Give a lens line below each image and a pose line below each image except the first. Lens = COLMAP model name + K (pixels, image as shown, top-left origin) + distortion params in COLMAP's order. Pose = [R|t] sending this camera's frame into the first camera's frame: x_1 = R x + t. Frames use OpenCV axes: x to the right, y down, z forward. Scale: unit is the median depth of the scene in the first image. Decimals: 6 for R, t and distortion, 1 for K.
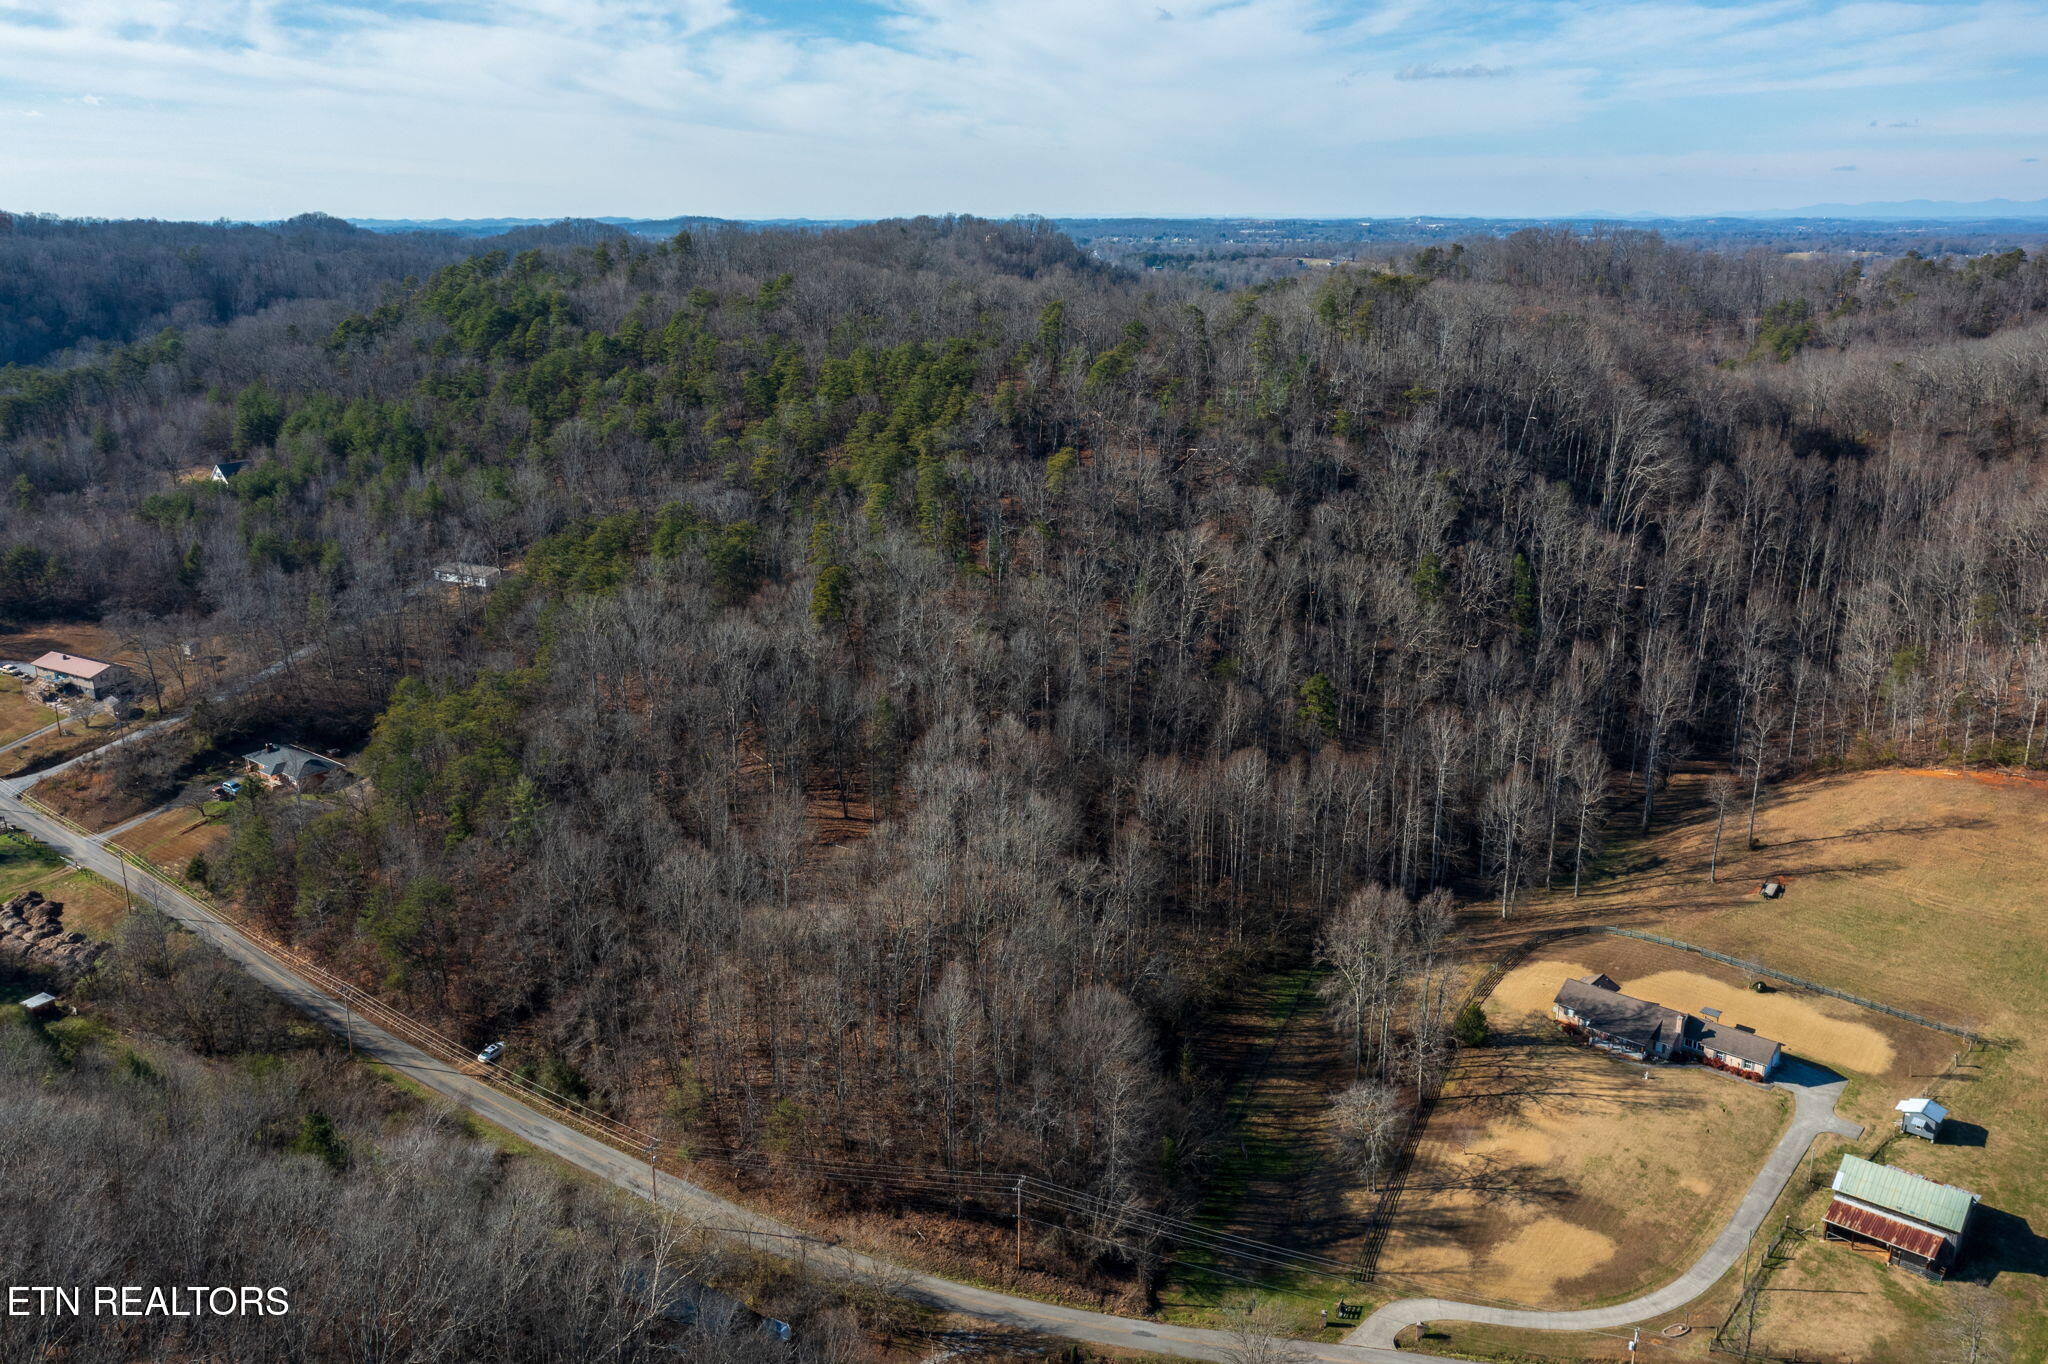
lens RADIAL K [[1655.9, 0, 1021.7], [0, 1655.9, 689.7], [0, 0, 1]] dist [-0.002685, 0.019216]
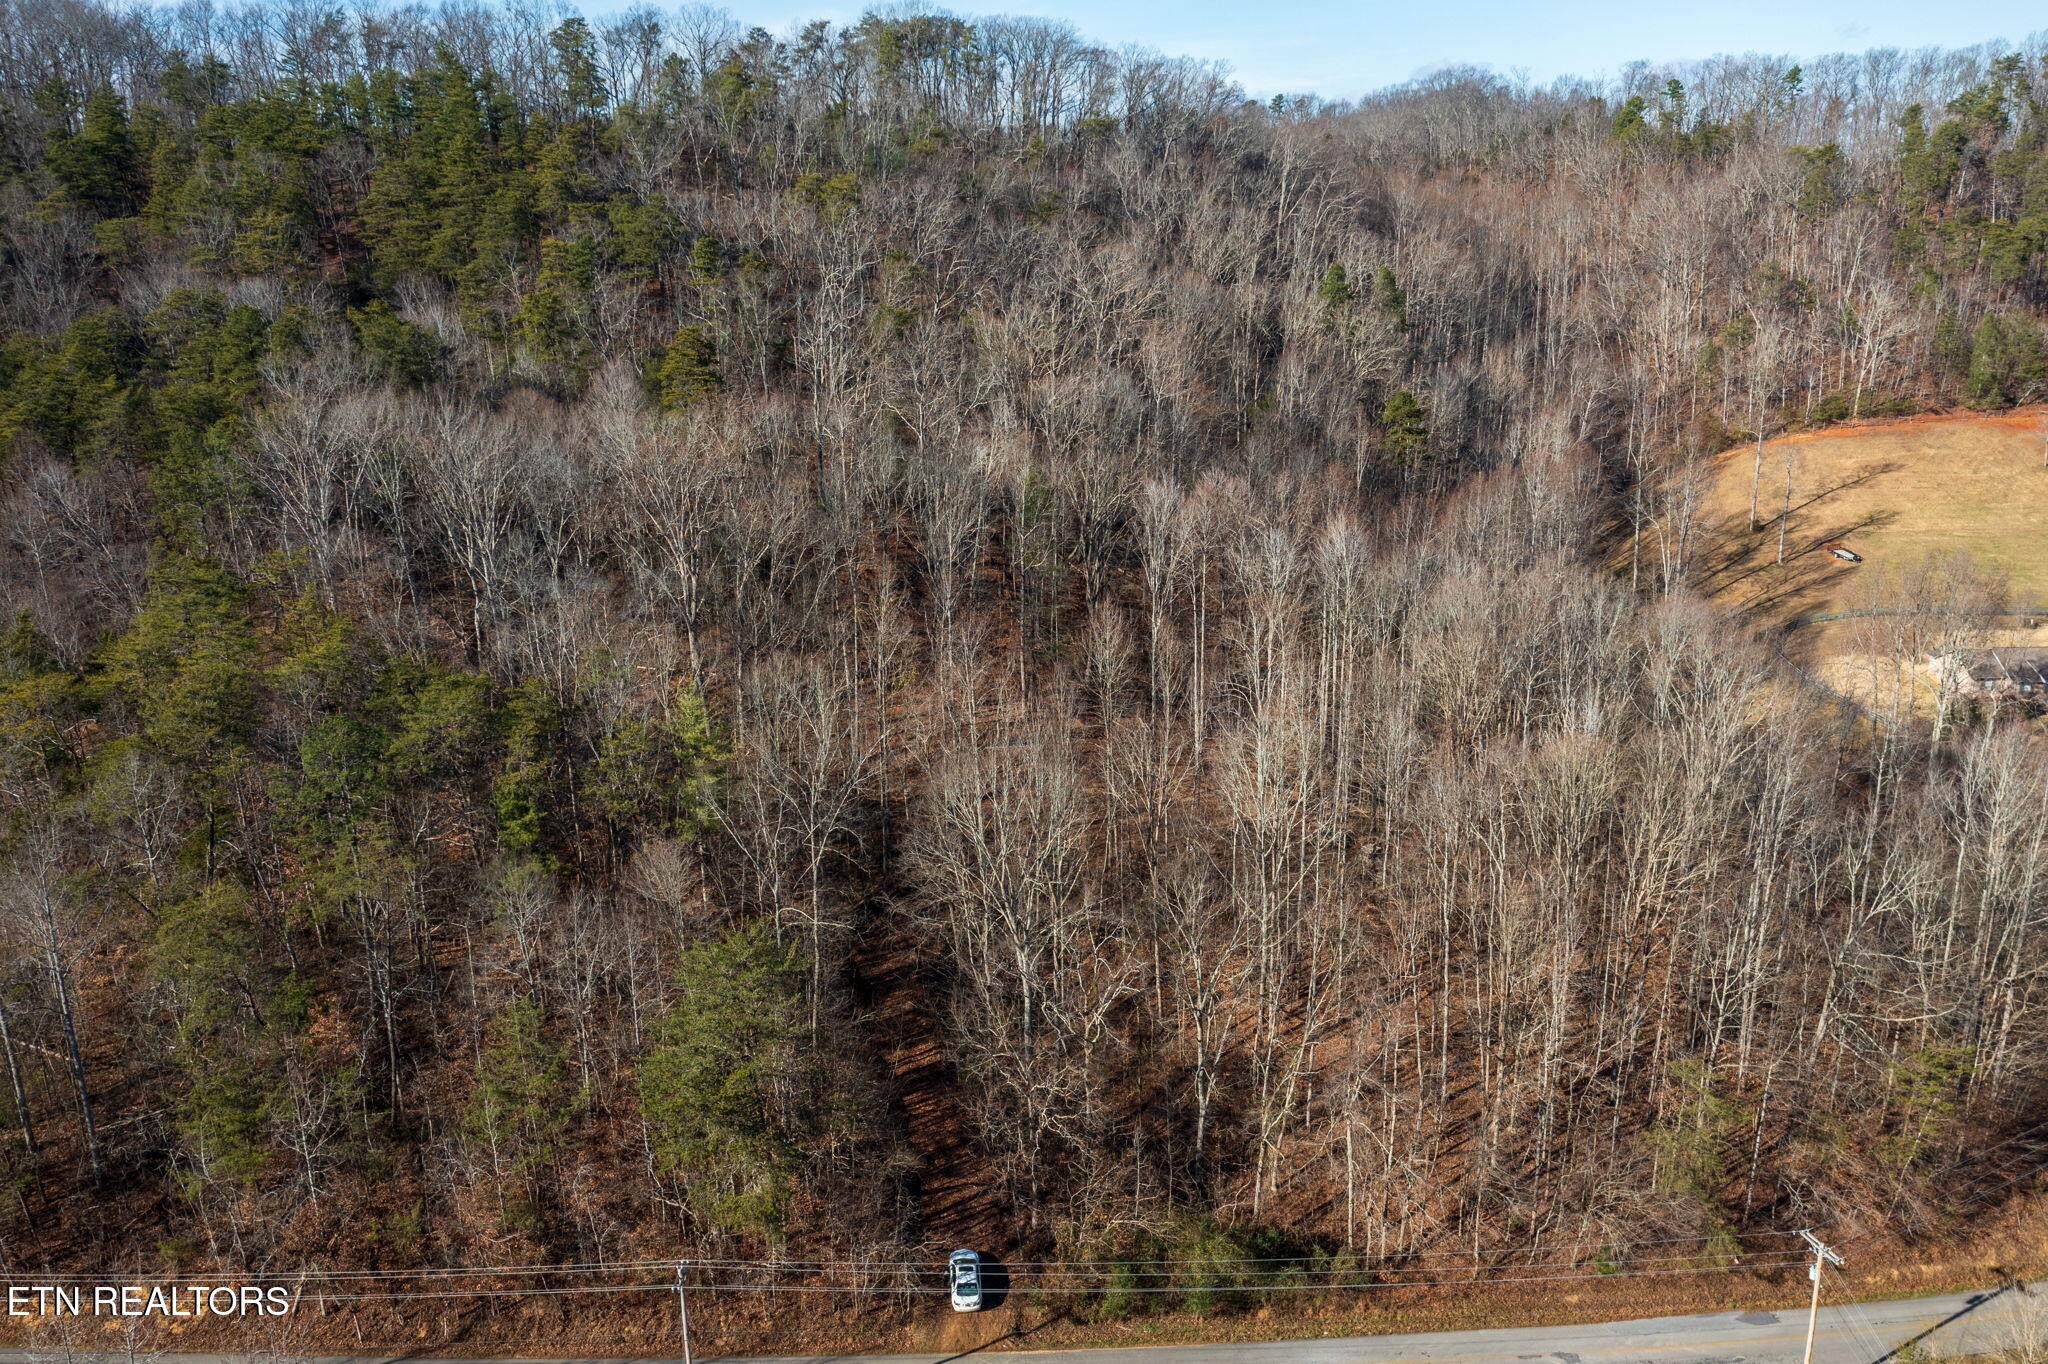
lens RADIAL K [[1655.9, 0, 1021.0], [0, 1655.9, 662.6], [0, 0, 1]] dist [-0.002685, 0.019216]
pose [[0.767169, -0.191282, 0.612260, -0.393445], [0.200019, 0.978247, 0.054998, 0.031561], [-0.609462, 0.080271, 0.788741, 0.470299]]
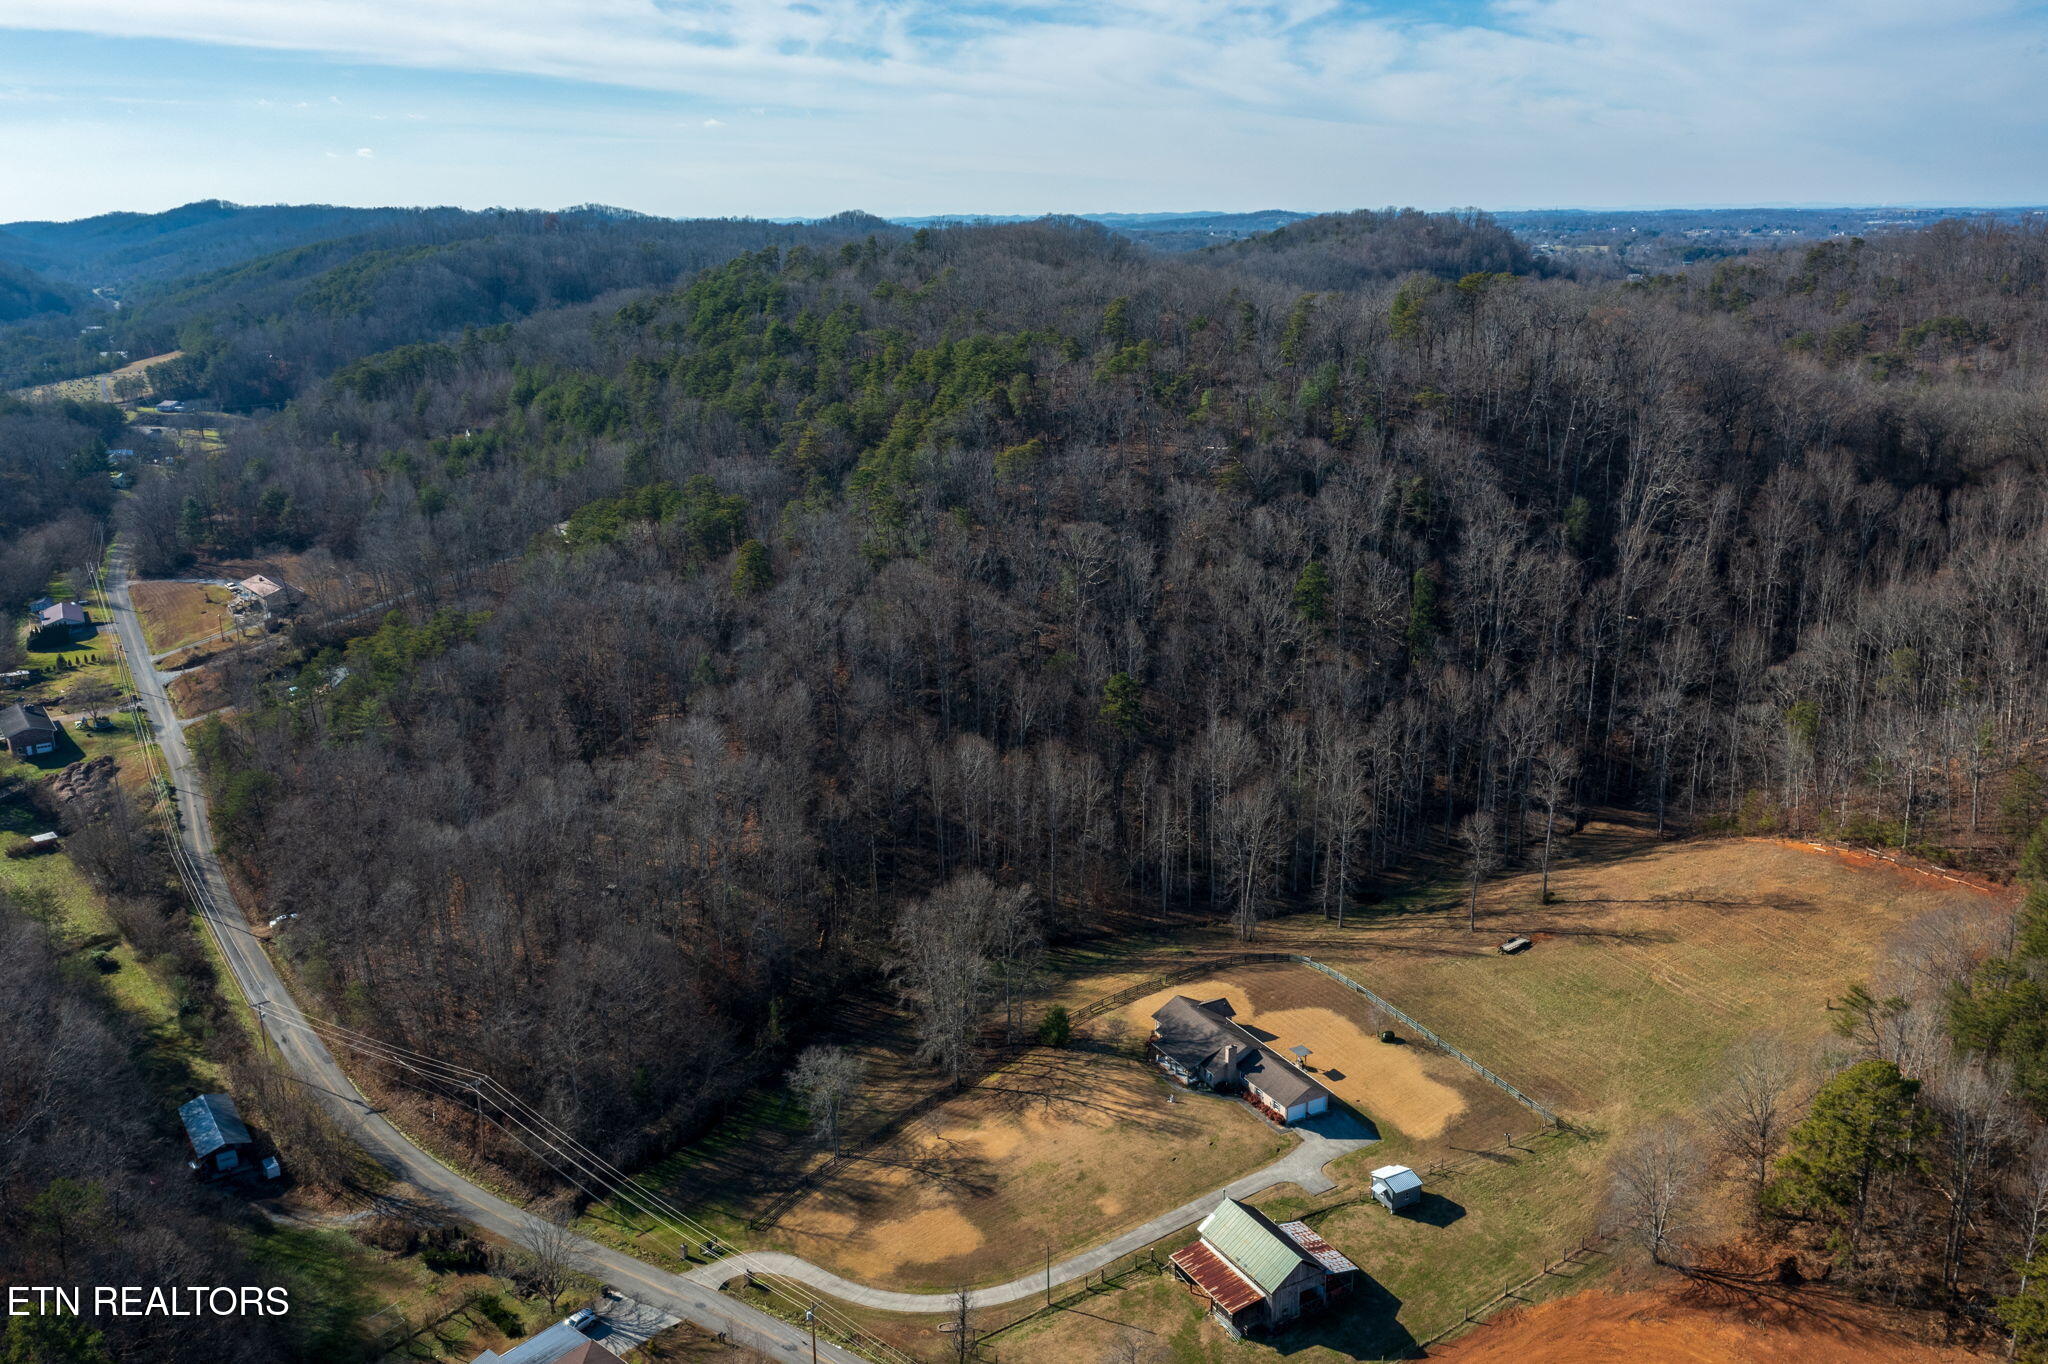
lens RADIAL K [[1655.9, 0, 1027.0], [0, 1655.9, 714.6], [0, 0, 1]] dist [-0.002685, 0.019216]
pose [[0.940408, 0.093361, -0.326980, 0.407769], [-0.087545, 0.995630, 0.032492, -0.010534], [0.328584, -0.001931, 0.944473, 0.038361]]
